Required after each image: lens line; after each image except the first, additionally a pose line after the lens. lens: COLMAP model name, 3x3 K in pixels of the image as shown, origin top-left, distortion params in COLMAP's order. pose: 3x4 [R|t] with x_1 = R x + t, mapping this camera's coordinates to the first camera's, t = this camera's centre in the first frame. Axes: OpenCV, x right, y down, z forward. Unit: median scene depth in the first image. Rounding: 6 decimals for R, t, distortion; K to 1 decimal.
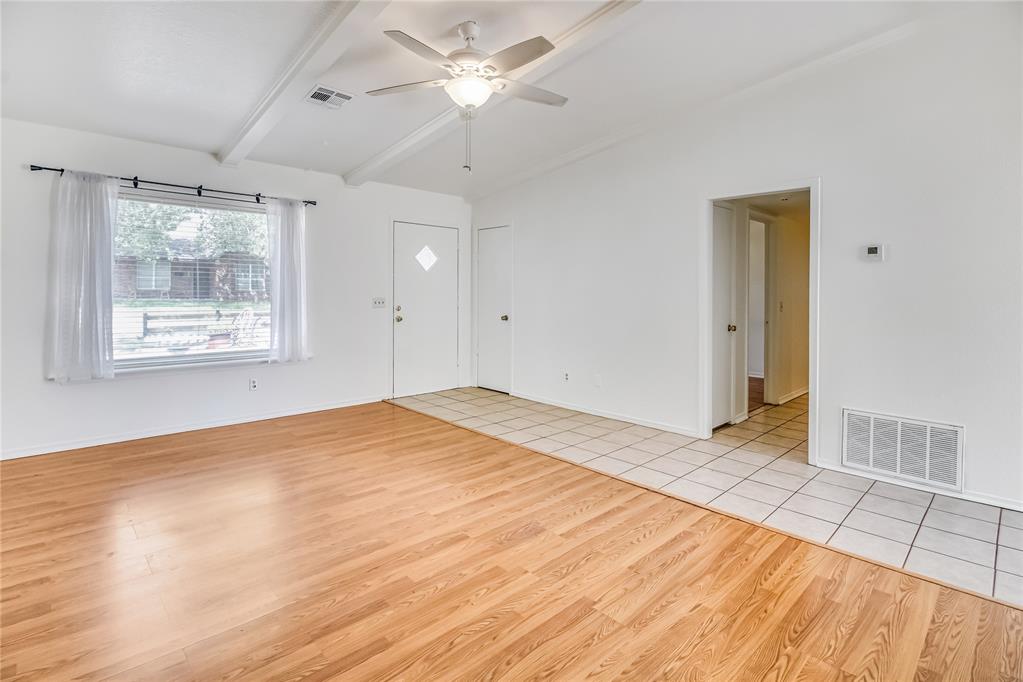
lens RADIAL K [[494.4, 0, 522.3], [0, 494.4, 296.6], [0, 0, 1]] dist [0.002432, -0.008899]
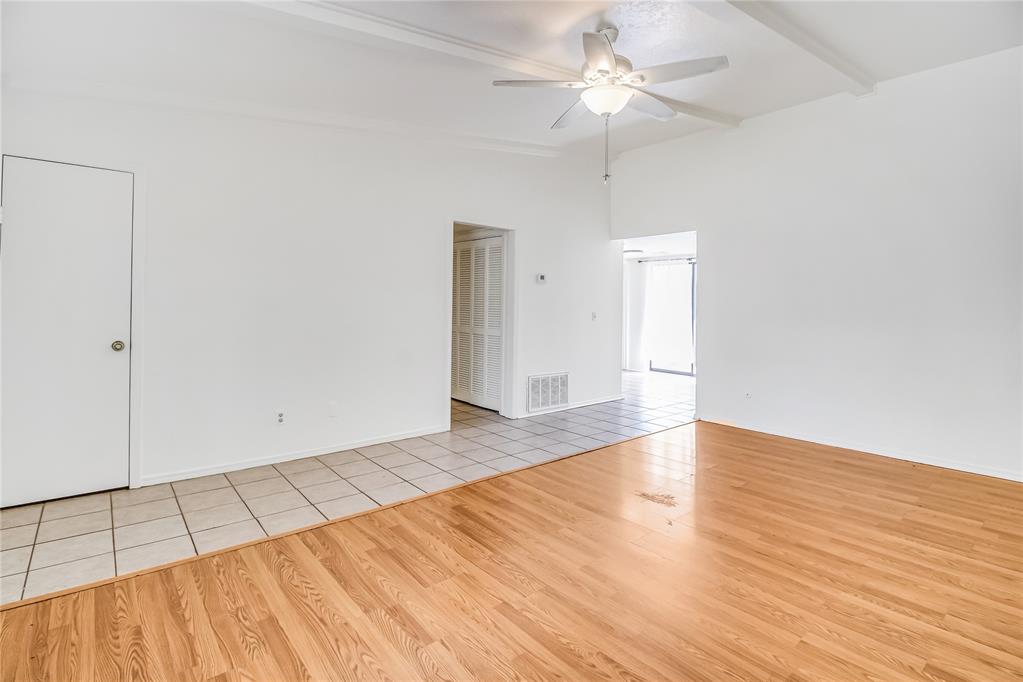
lens RADIAL K [[494.4, 0, 522.3], [0, 494.4, 296.6], [0, 0, 1]] dist [0.002432, -0.008899]
pose [[0.053809, 0.005652, 0.998535, -0.949955], [-0.006333, 0.999966, -0.005319, -0.018747], [-0.998531, -0.006037, 0.053843, 0.964008]]
